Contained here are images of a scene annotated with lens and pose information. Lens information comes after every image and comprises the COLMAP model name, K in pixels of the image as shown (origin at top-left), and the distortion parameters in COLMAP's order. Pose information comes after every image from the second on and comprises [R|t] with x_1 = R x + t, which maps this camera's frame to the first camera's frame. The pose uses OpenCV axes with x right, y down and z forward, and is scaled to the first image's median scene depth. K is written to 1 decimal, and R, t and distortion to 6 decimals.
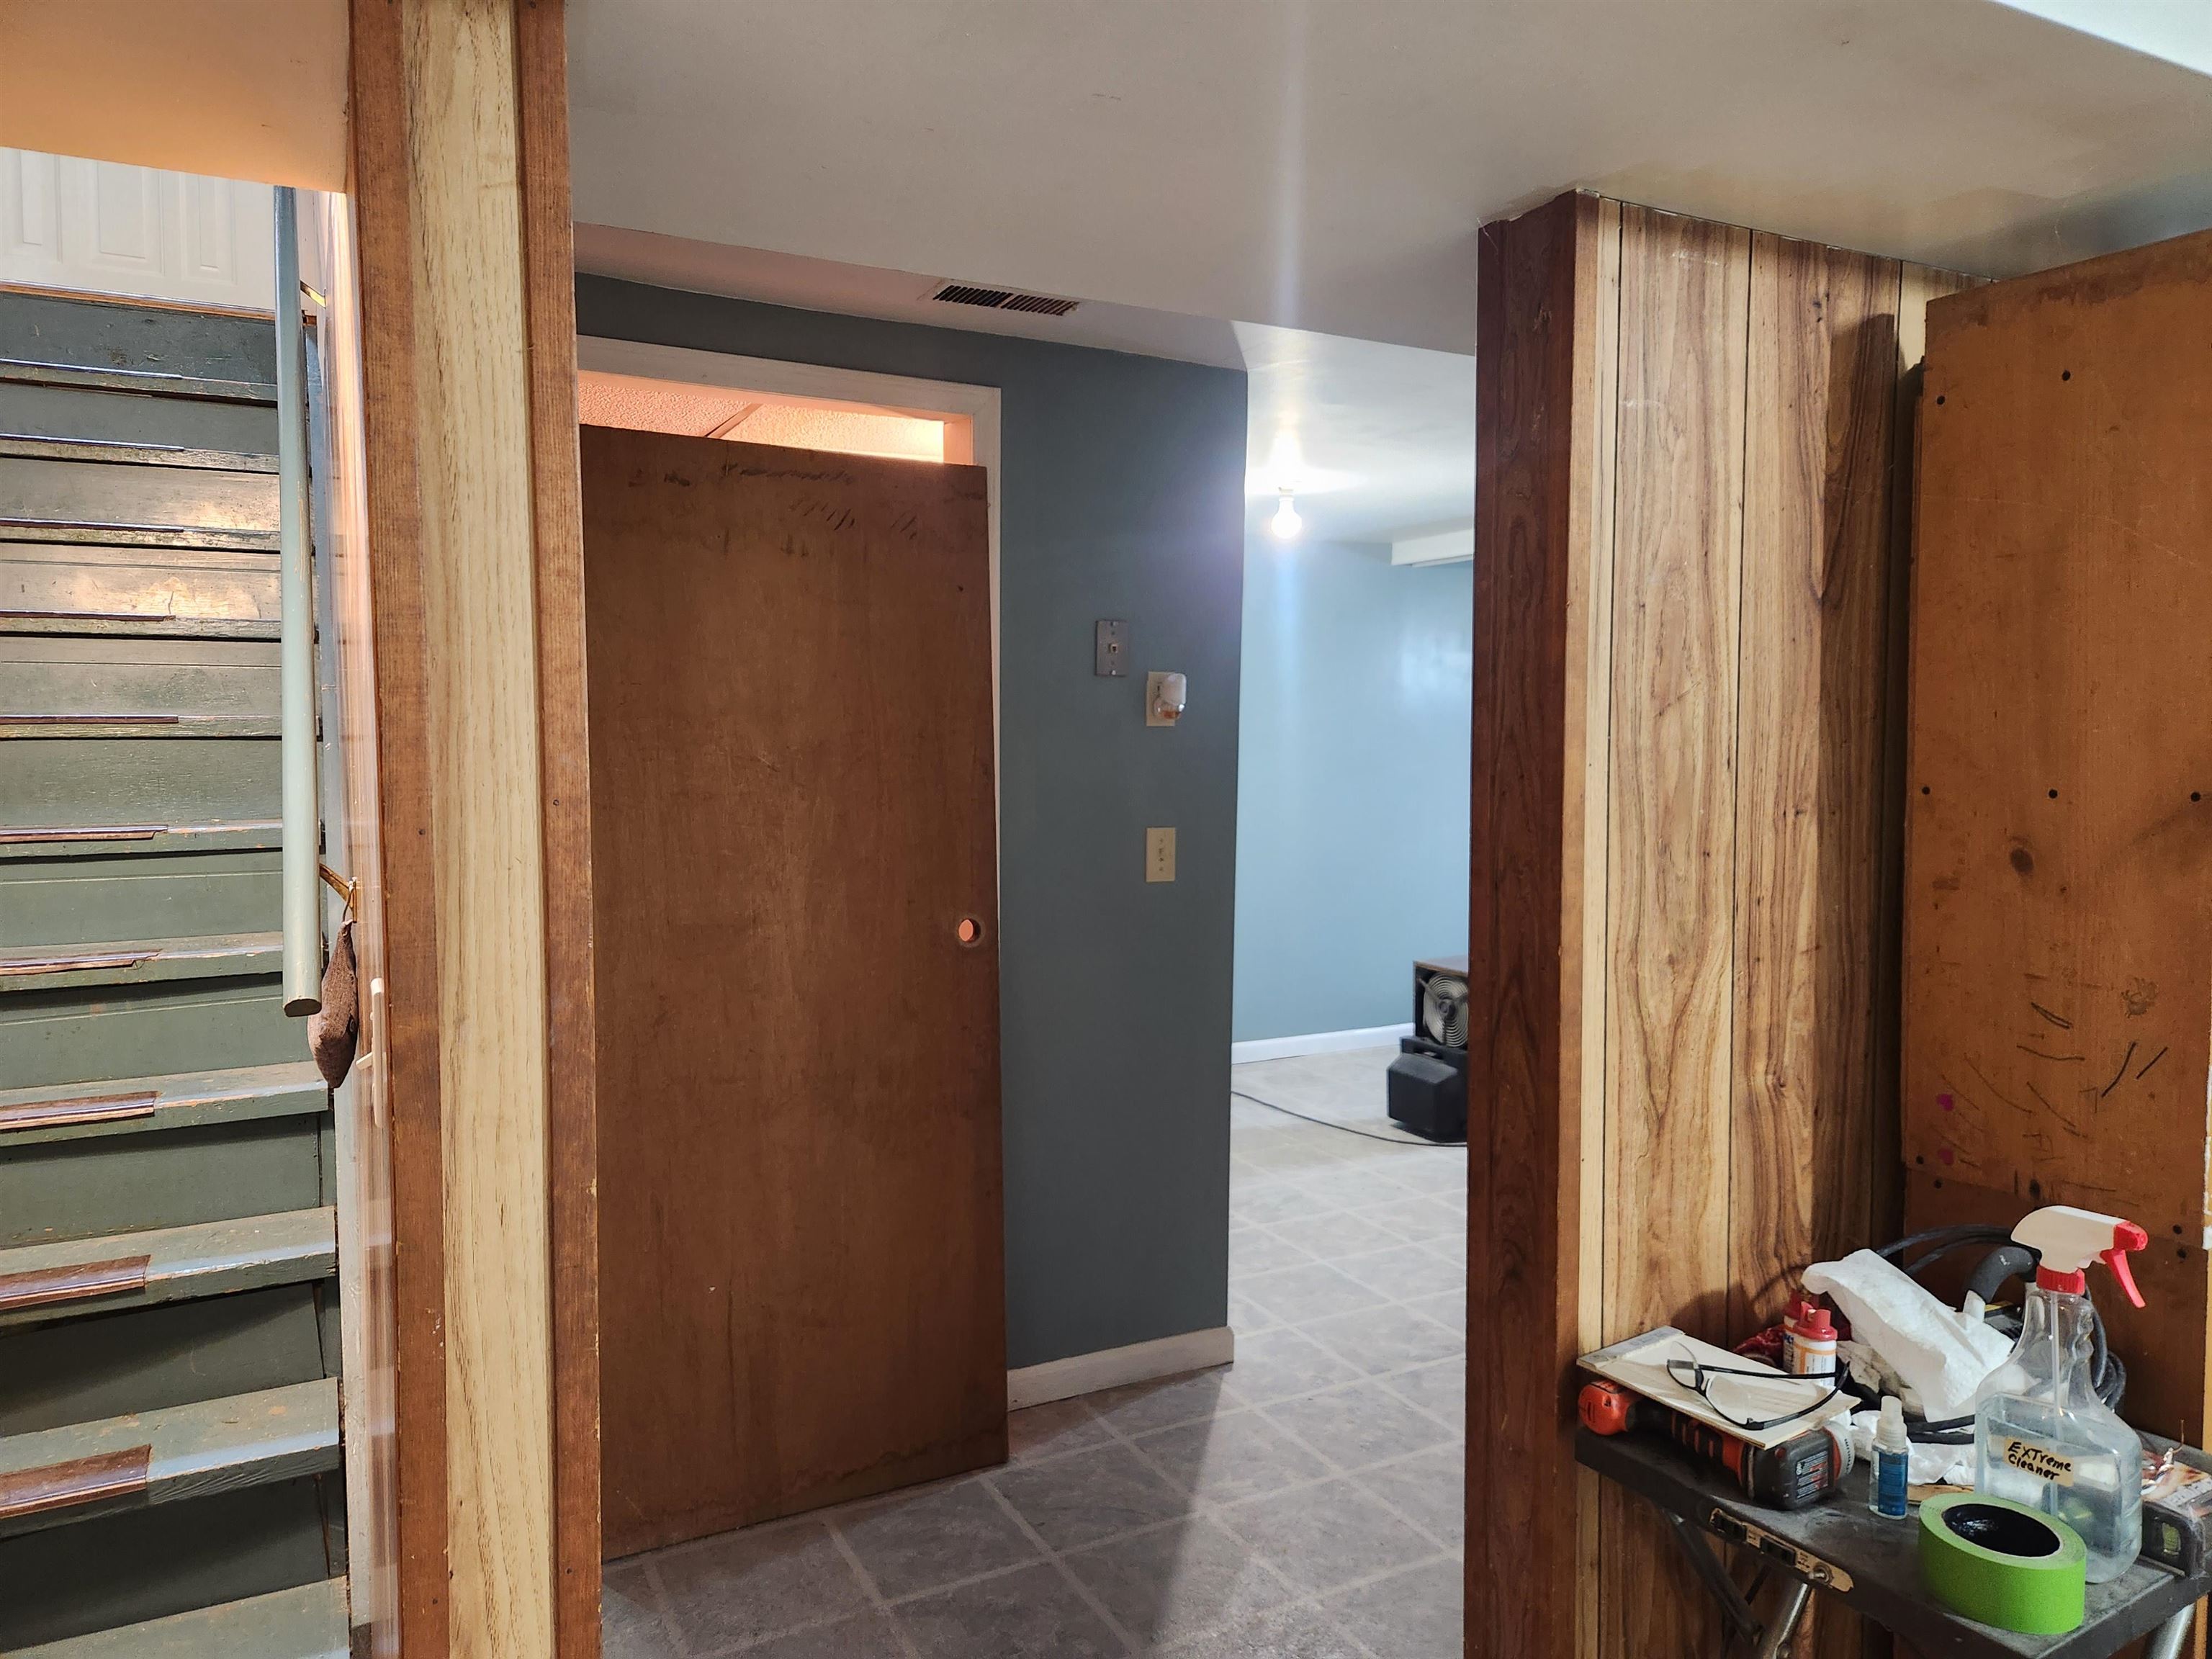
lens RADIAL K [[1440.5, 0, 1106.0], [0, 1440.5, 829.5], [0, 0, 1]] dist [0.016700, 0.000327]
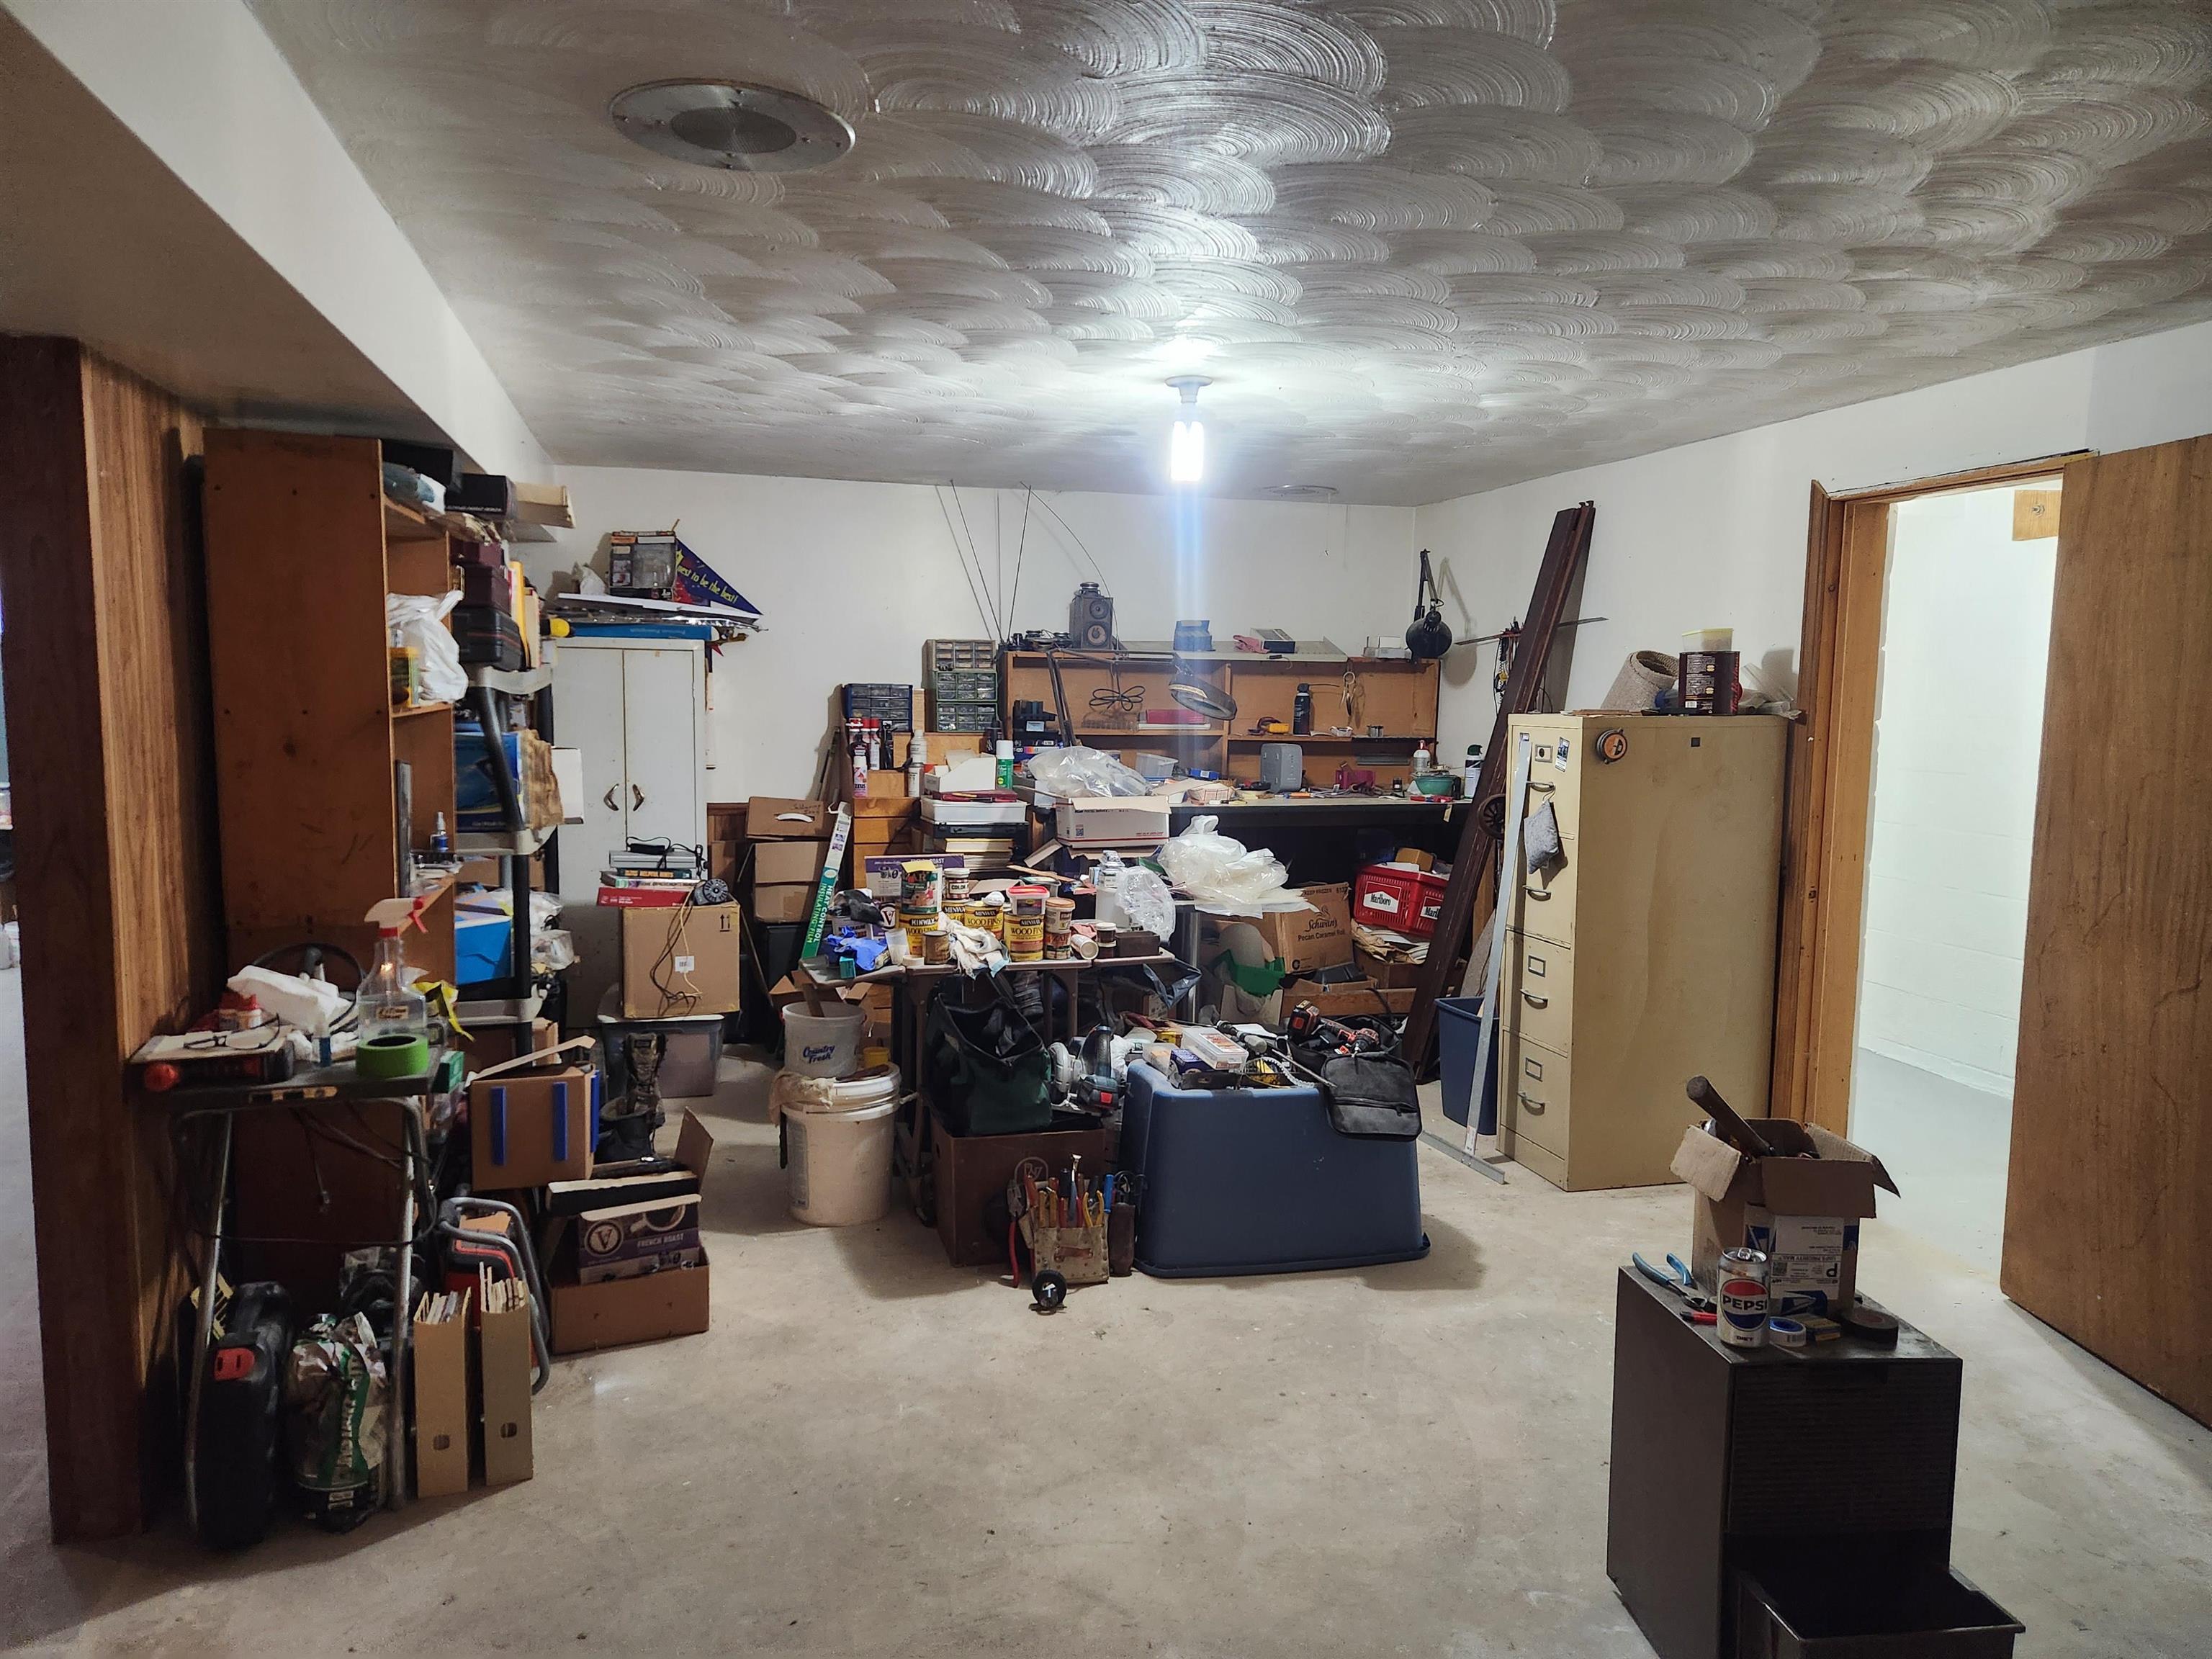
lens RADIAL K [[1440.5, 0, 1106.0], [0, 1440.5, 829.5], [0, 0, 1]] dist [0.016700, 0.000327]
pose [[0.179602, -0.088752, 0.979728, -1.029430], [0.035083, 0.995866, 0.083783, 0.005495], [-0.983114, 0.019324, 0.181973, -0.382670]]
